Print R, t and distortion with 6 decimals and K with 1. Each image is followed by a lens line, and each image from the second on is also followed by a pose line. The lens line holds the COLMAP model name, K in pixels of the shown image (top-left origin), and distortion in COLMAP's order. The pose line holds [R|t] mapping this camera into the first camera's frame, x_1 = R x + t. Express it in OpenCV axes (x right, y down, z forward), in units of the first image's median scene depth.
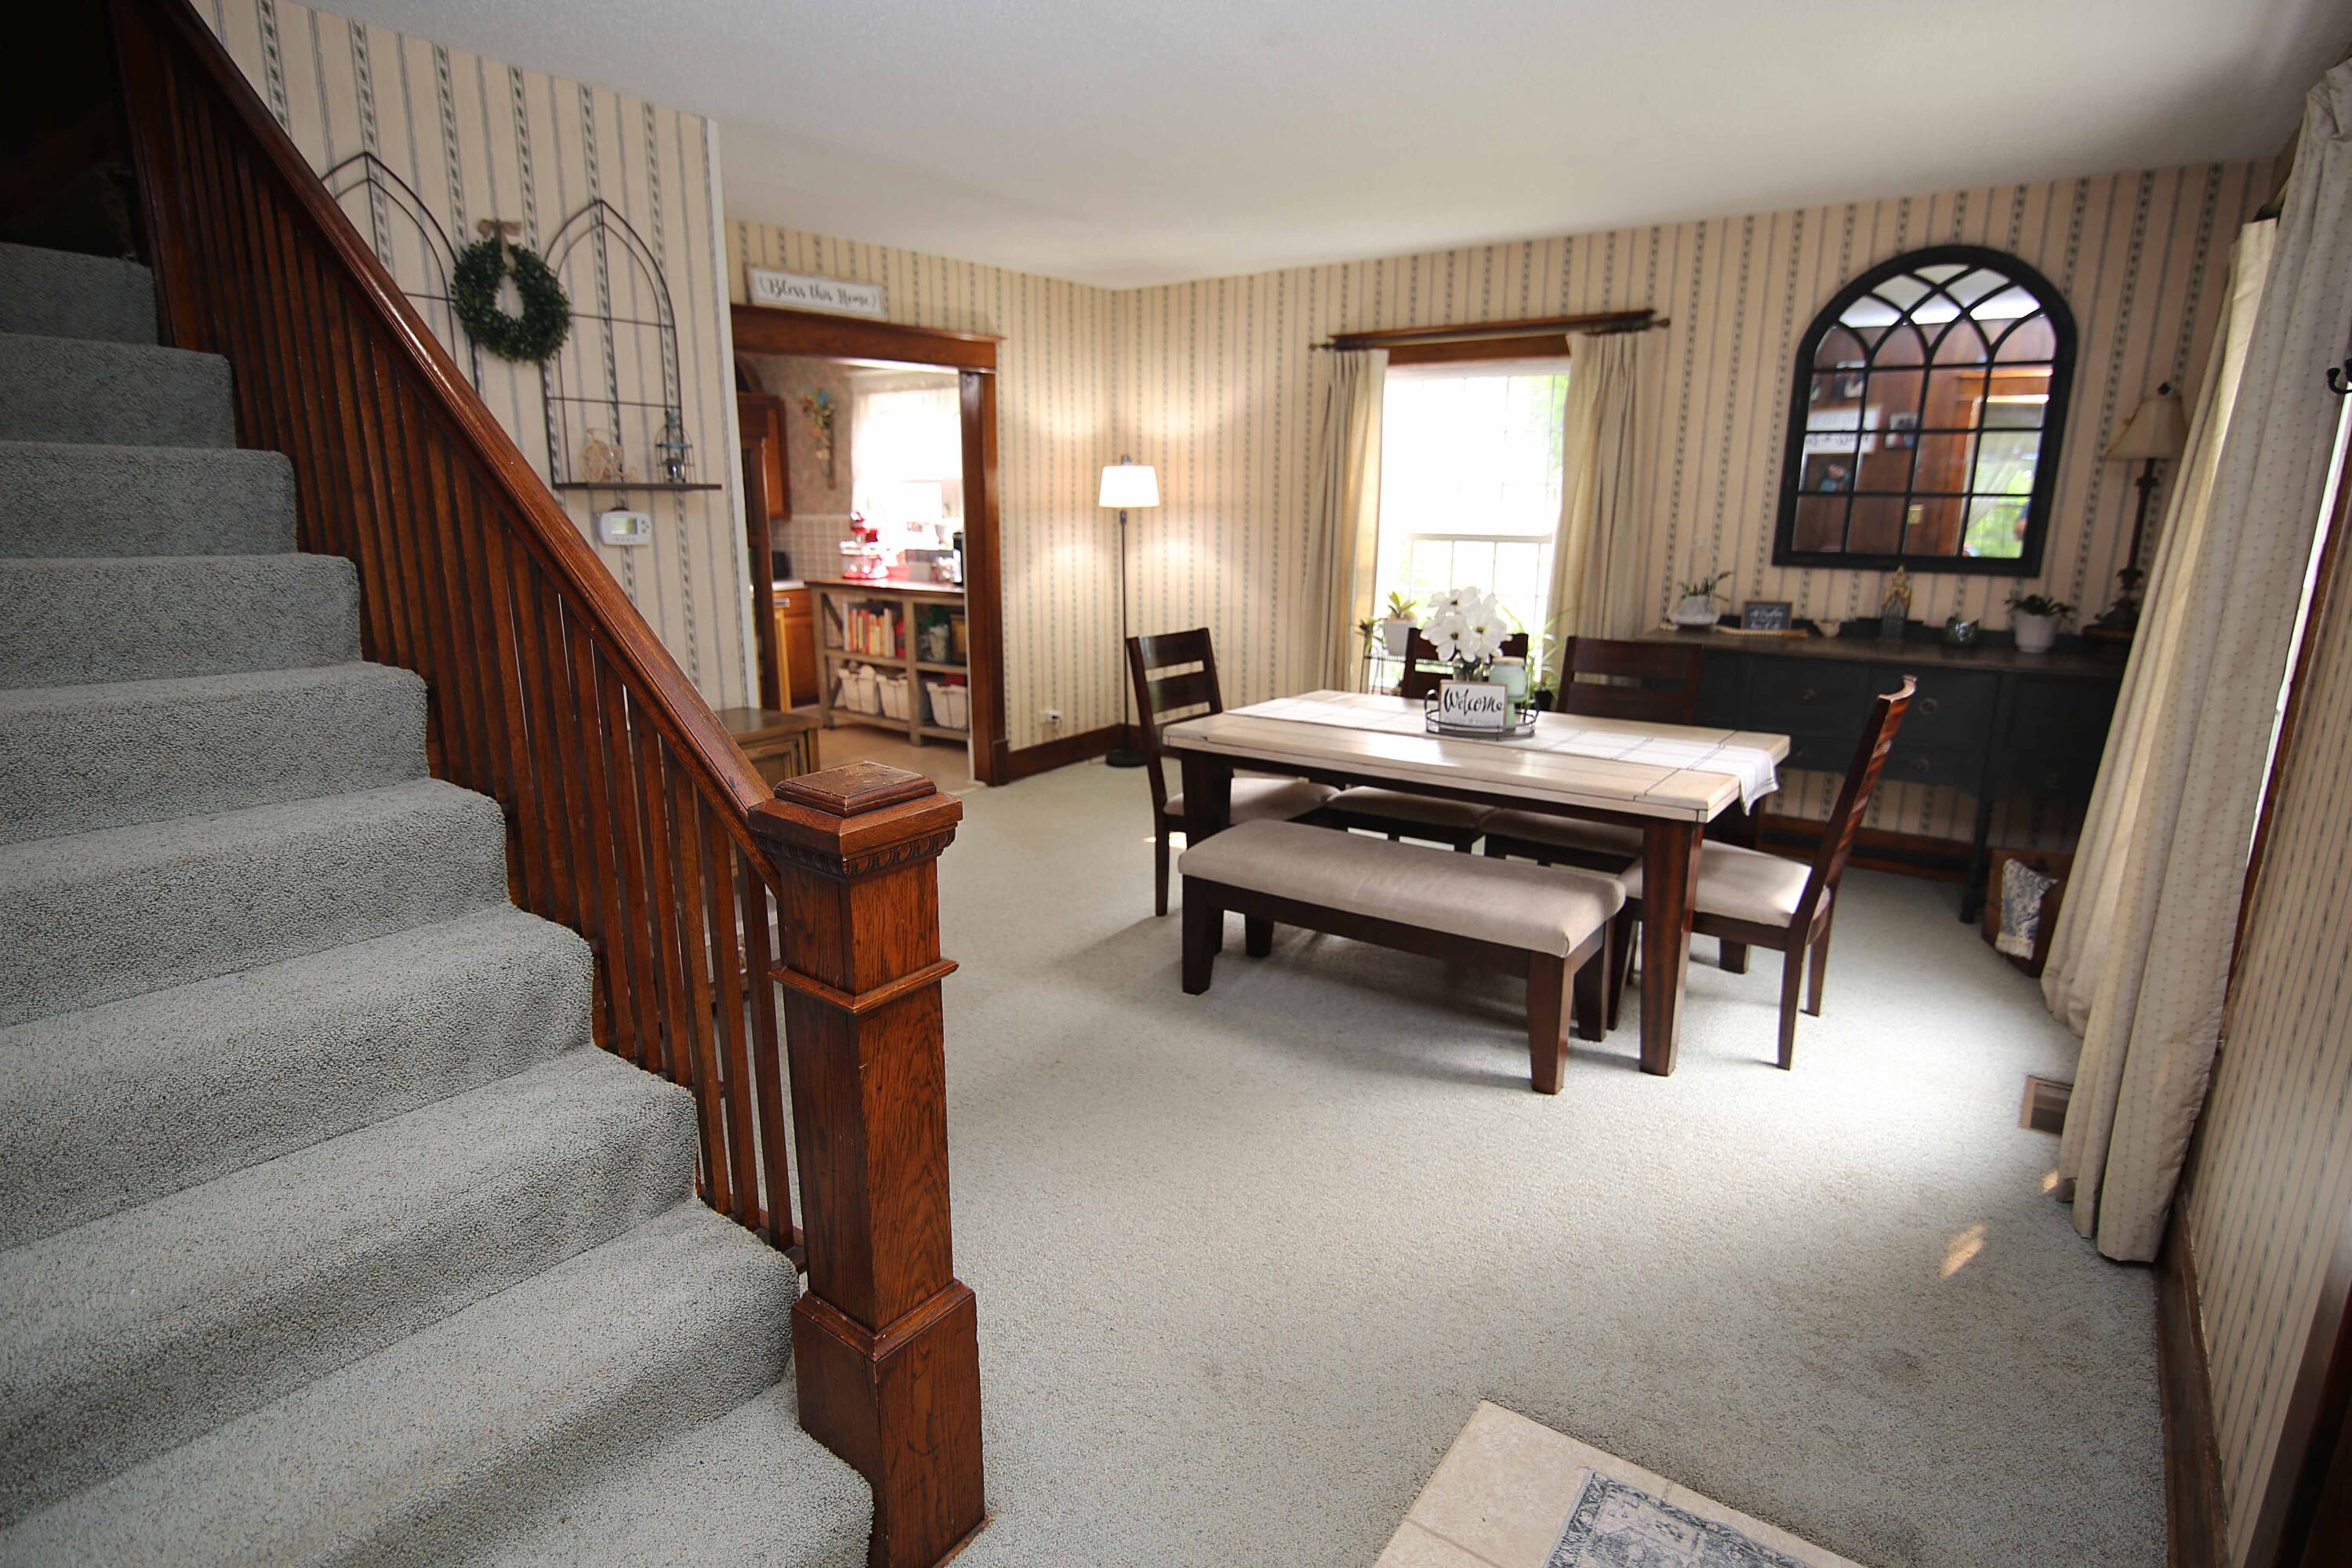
lens RADIAL K [[1193.2, 0, 1176.0], [0, 1193.2, 784.0], [0, 0, 1]] dist [-0.007881, -0.000631]
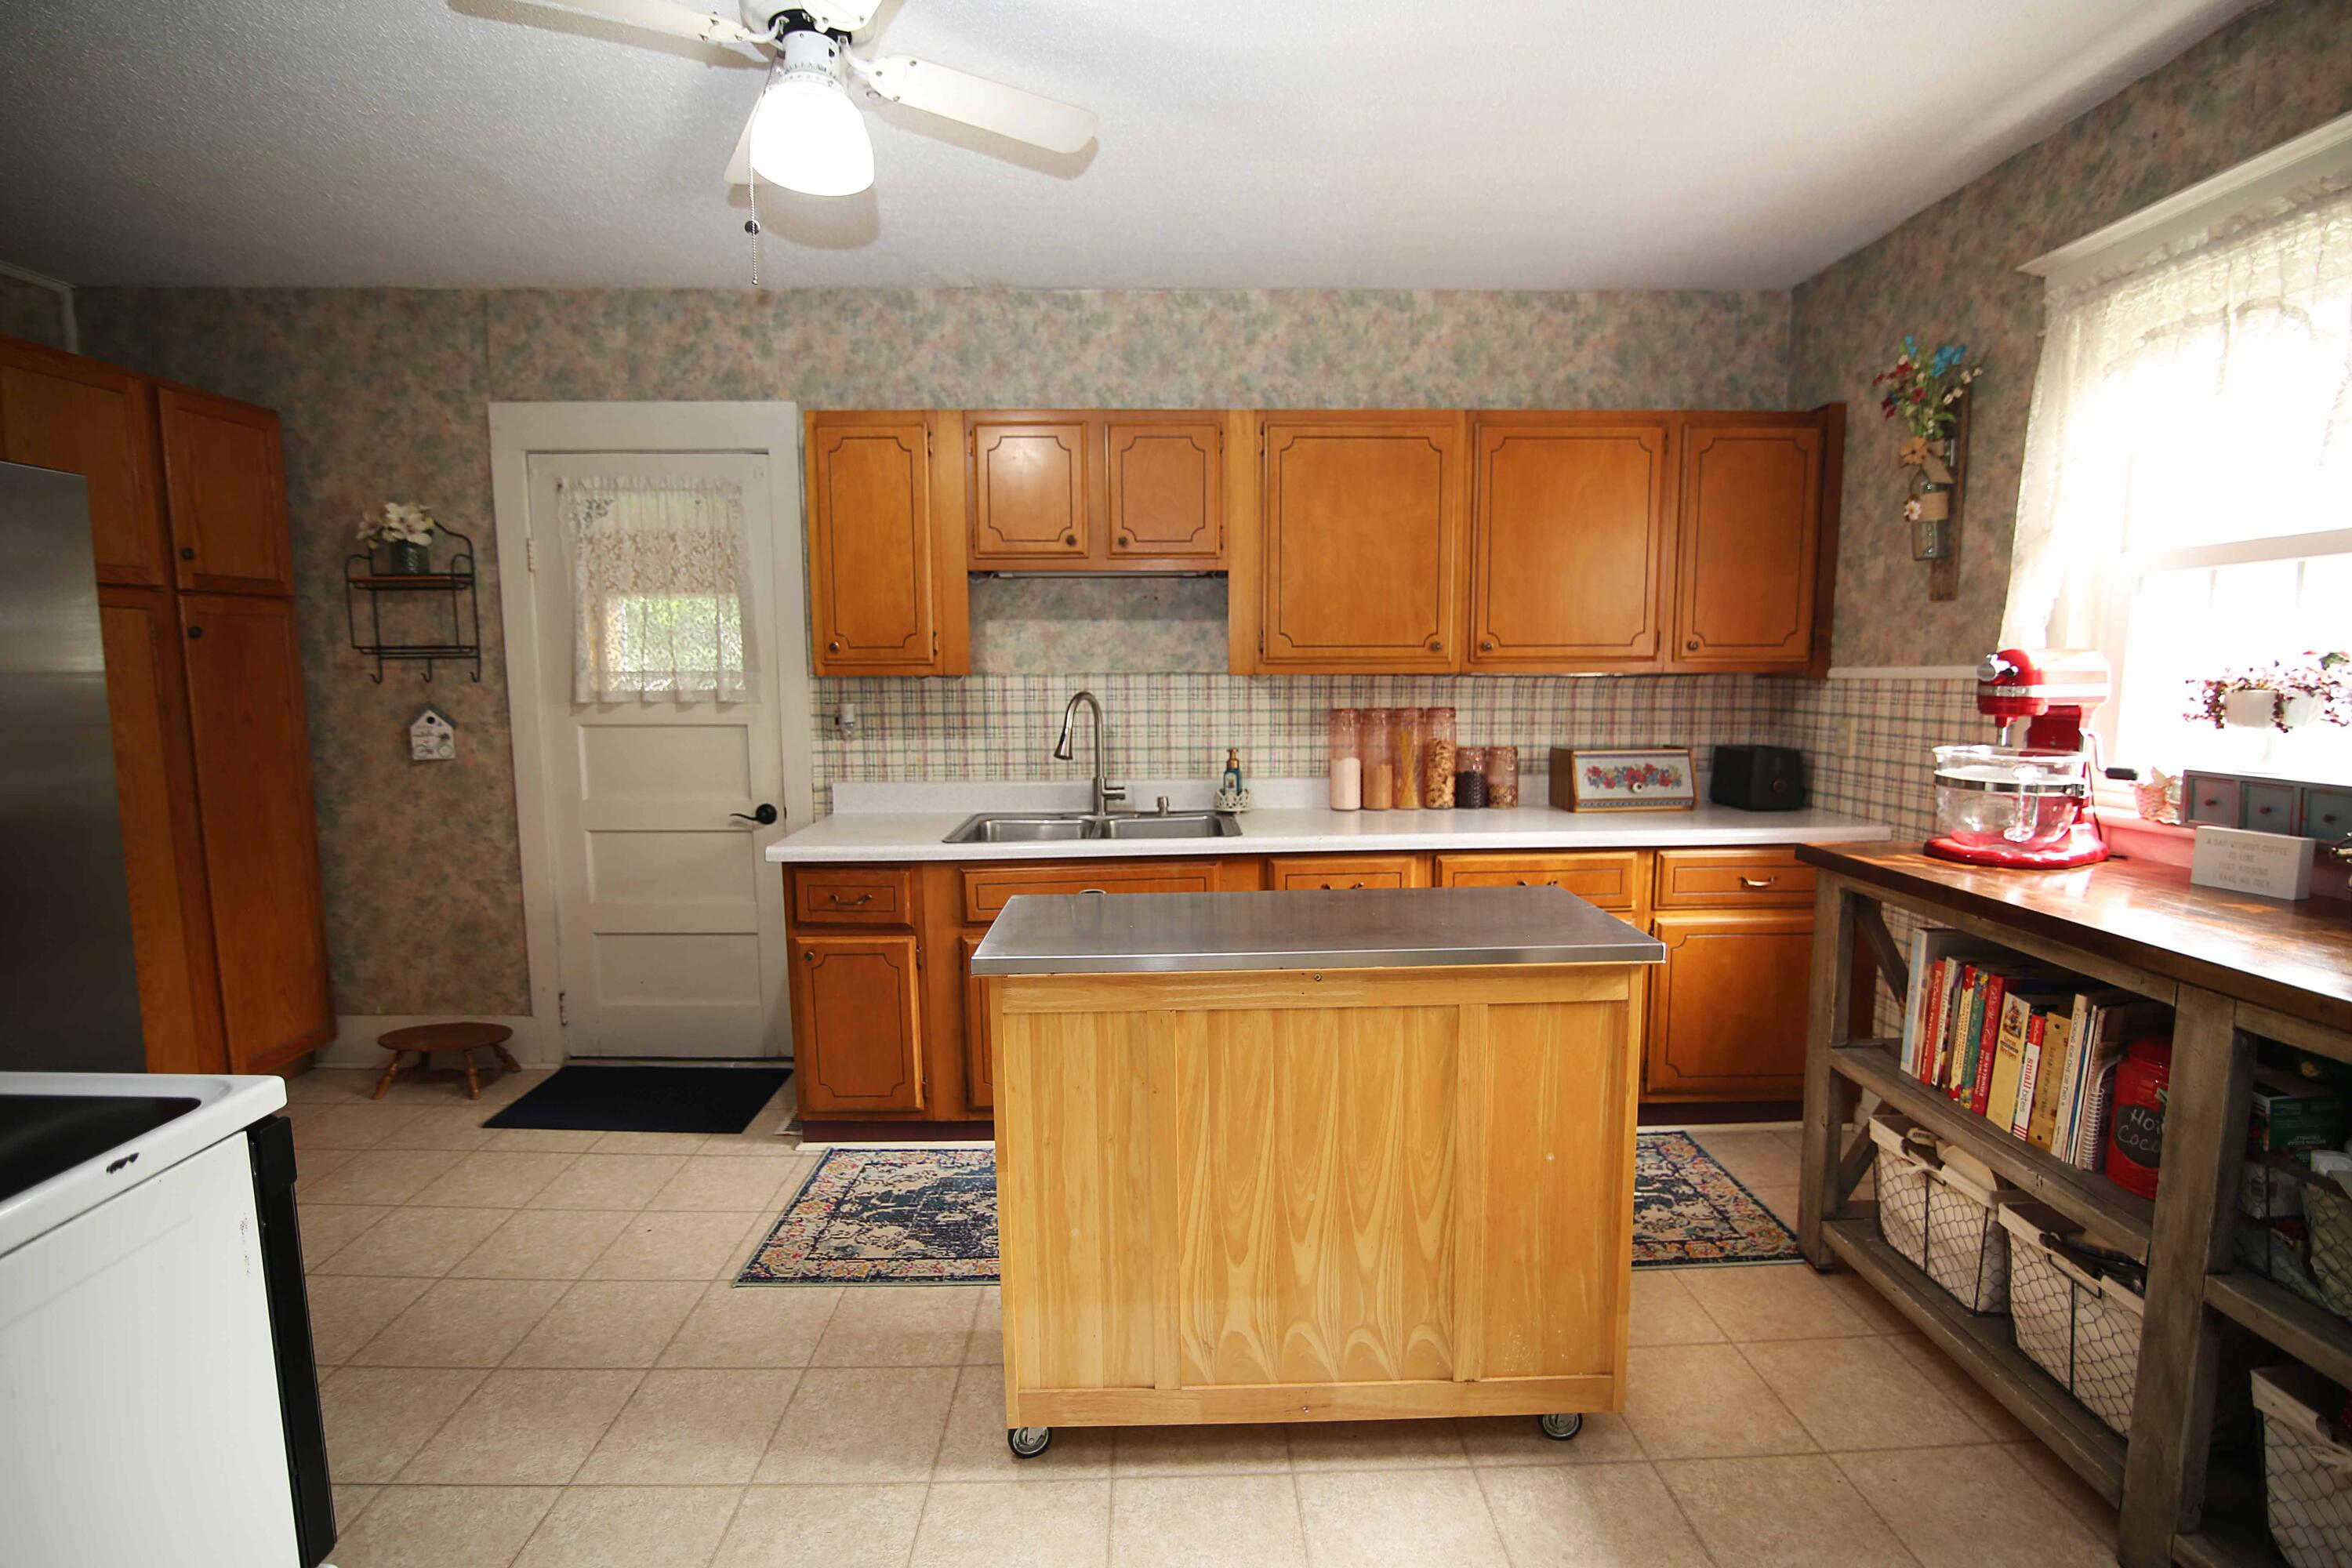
lens RADIAL K [[1078.8, 0, 1176.2], [0, 1078.8, 787.0], [0, 0, 1]] dist [-0.021632, 0.001412]
pose [[0.601513, 0.084068, -0.794427, -0.177280], [-0.182632, 0.982583, -0.034303, -0.145898], [0.777707, 0.165721, 0.606390, 0.677676]]
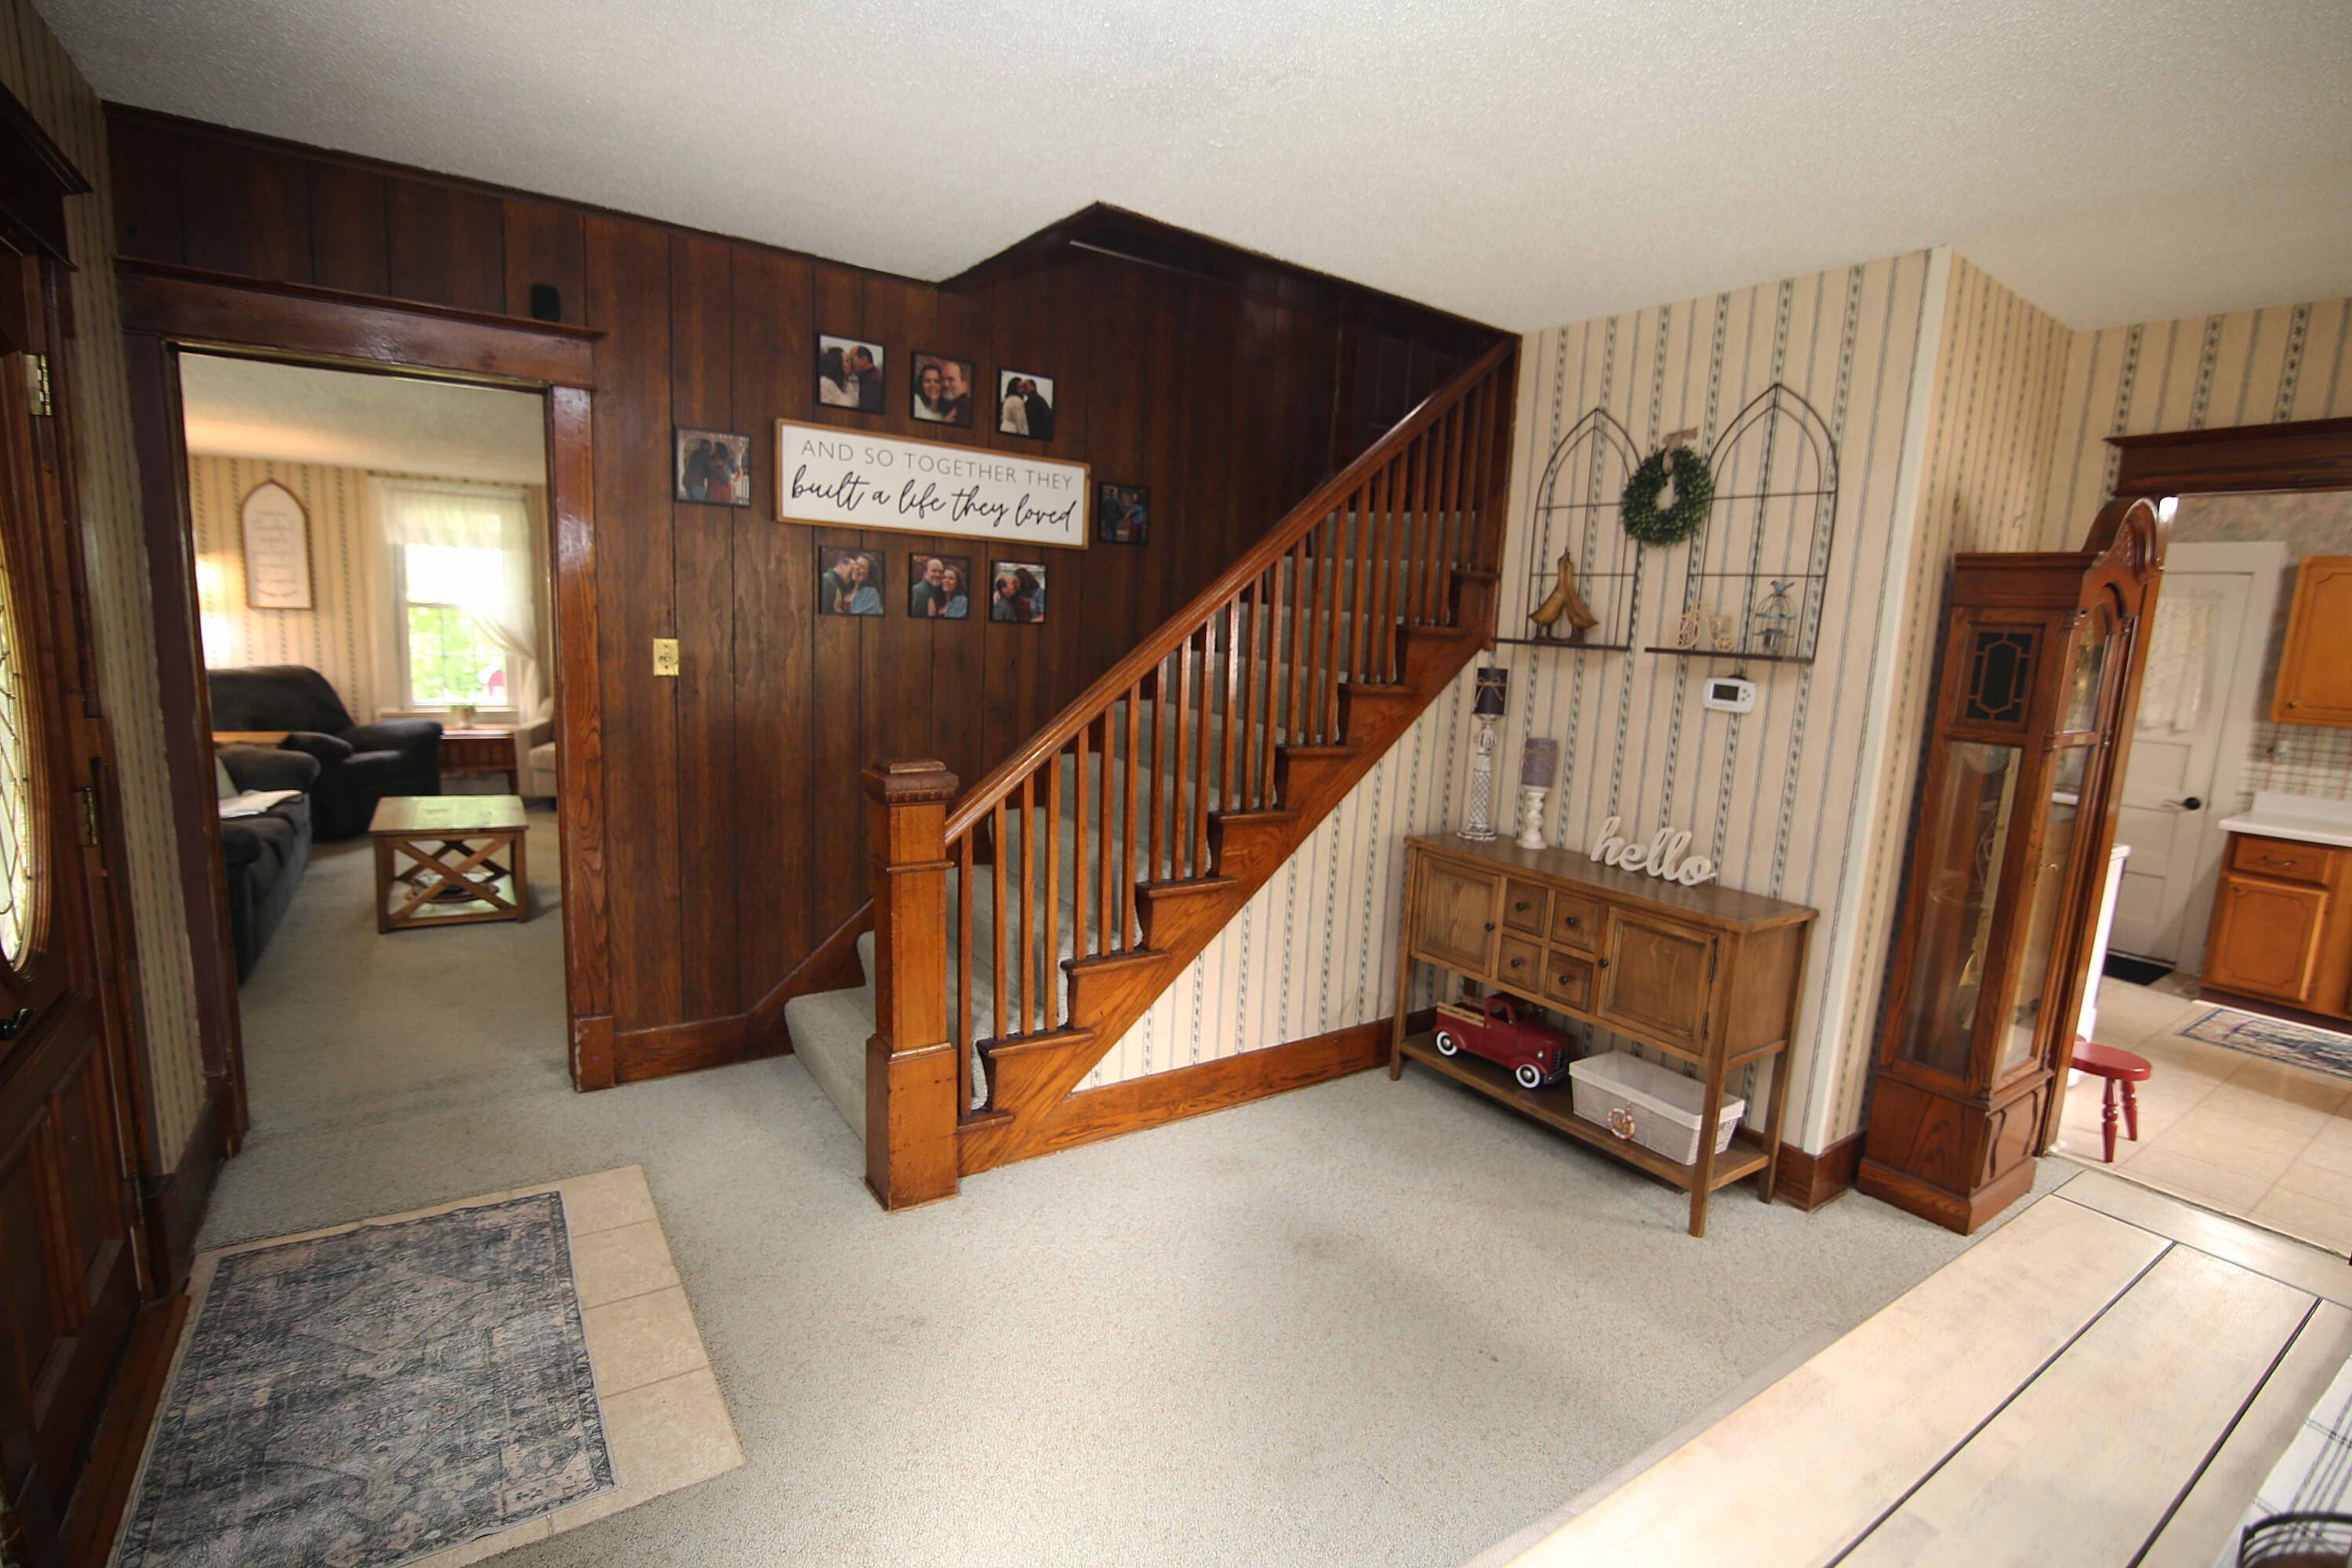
lens RADIAL K [[1078.8, 0, 1176.2], [0, 1078.8, 787.0], [0, 0, 1]] dist [-0.021632, 0.001412]
pose [[-0.333749, 0.123467, -0.934541, 0.258430], [-0.271490, 0.936790, 0.220720, -0.097828], [0.902721, 0.327383, -0.279133, 0.389018]]
